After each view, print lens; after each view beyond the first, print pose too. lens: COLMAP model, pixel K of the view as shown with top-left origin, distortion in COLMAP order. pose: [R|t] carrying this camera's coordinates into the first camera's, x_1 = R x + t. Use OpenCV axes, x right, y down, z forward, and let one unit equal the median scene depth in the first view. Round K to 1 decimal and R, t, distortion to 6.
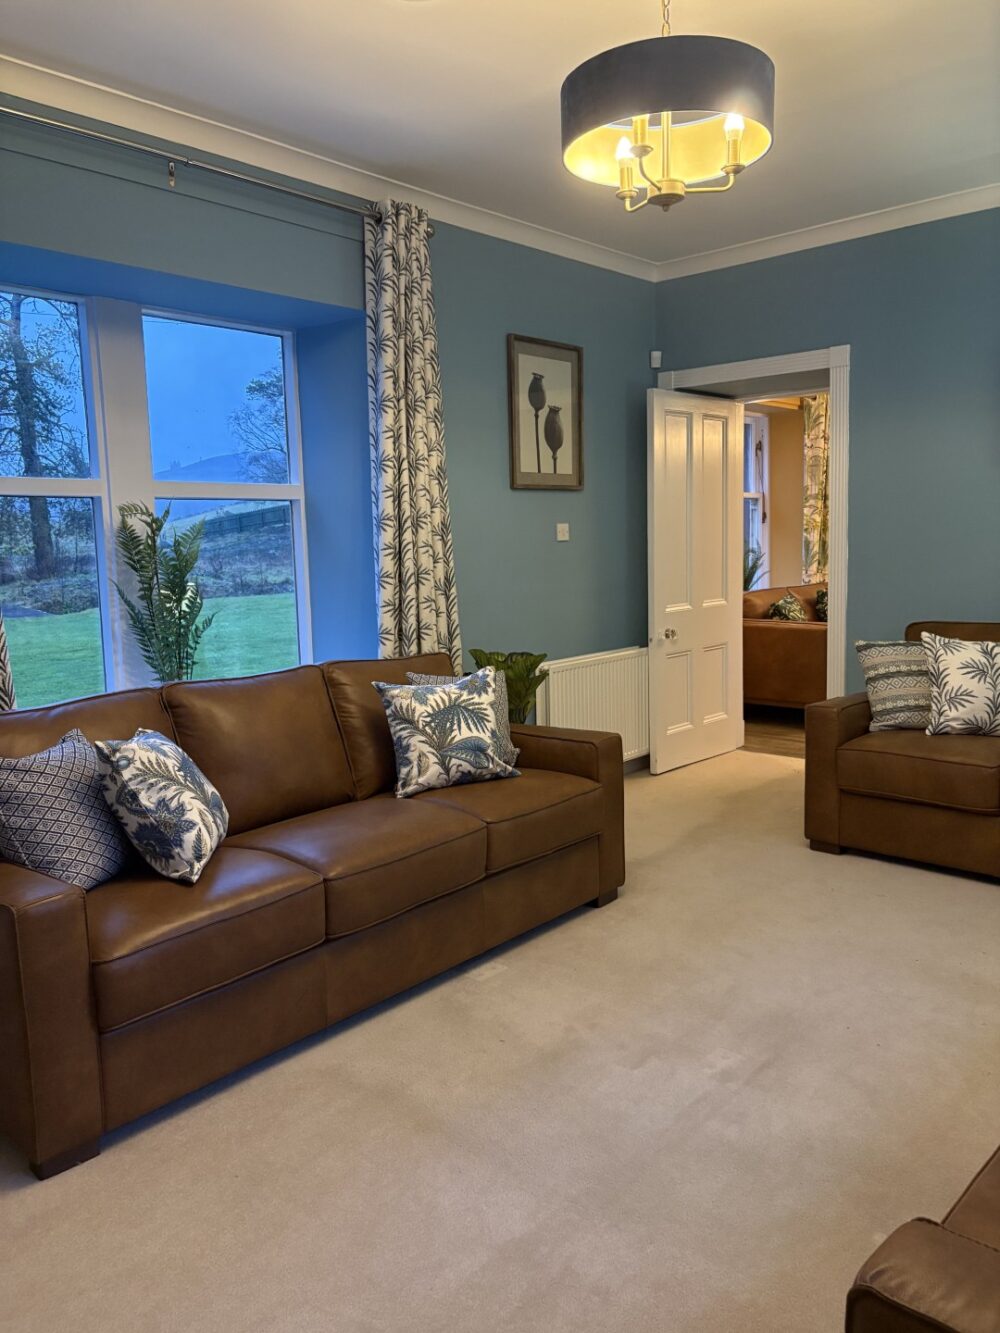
lens RADIAL K [[1006.0, 0, 491.5], [0, 1006.0, 667.5], [0, 0, 1]] dist [0.041131, -0.040980]
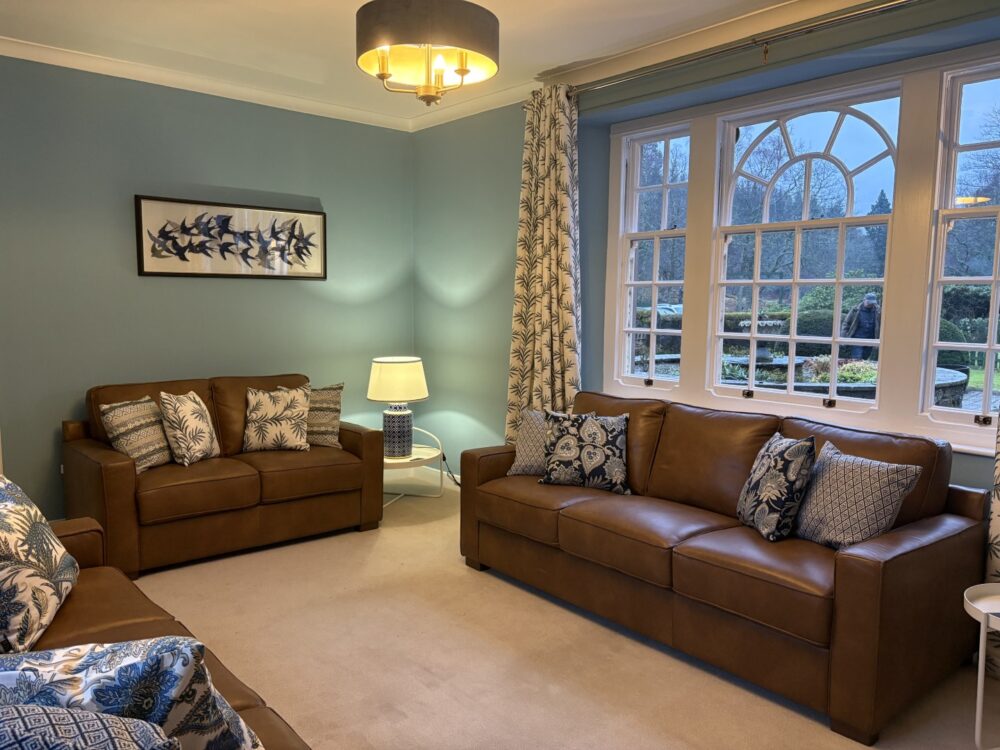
lens RADIAL K [[754.7, 0, 496.4], [0, 754.7, 379.7], [0, 0, 1]] dist [0.041131, -0.040980]
pose [[0.115901, -0.079133, 0.990104, -0.571674], [0.118735, 0.990777, 0.065288, -0.071558], [-0.986138, 0.109993, 0.124228, 0.497575]]
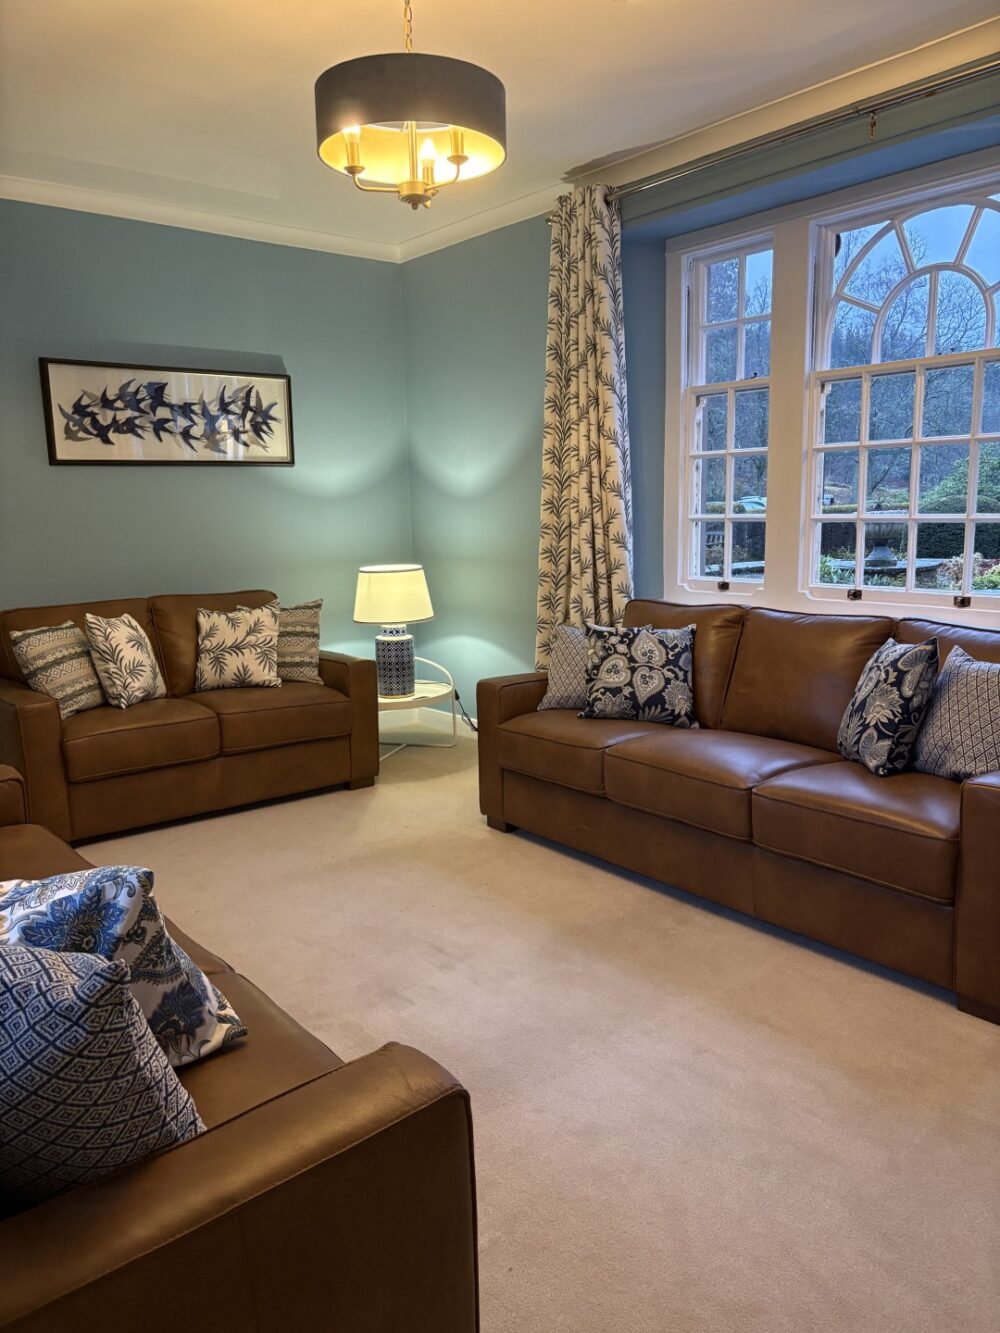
lens RADIAL K [[1006.0, 0, 500.8], [0, 1006.0, 664.3], [0, 0, 1]] dist [0.041131, -0.040980]
pose [[0.141037, -0.136105, 0.980604, -0.592708], [0.148754, 0.982173, 0.114928, -0.044930], [-0.978765, 0.129660, 0.158769, 0.489332]]
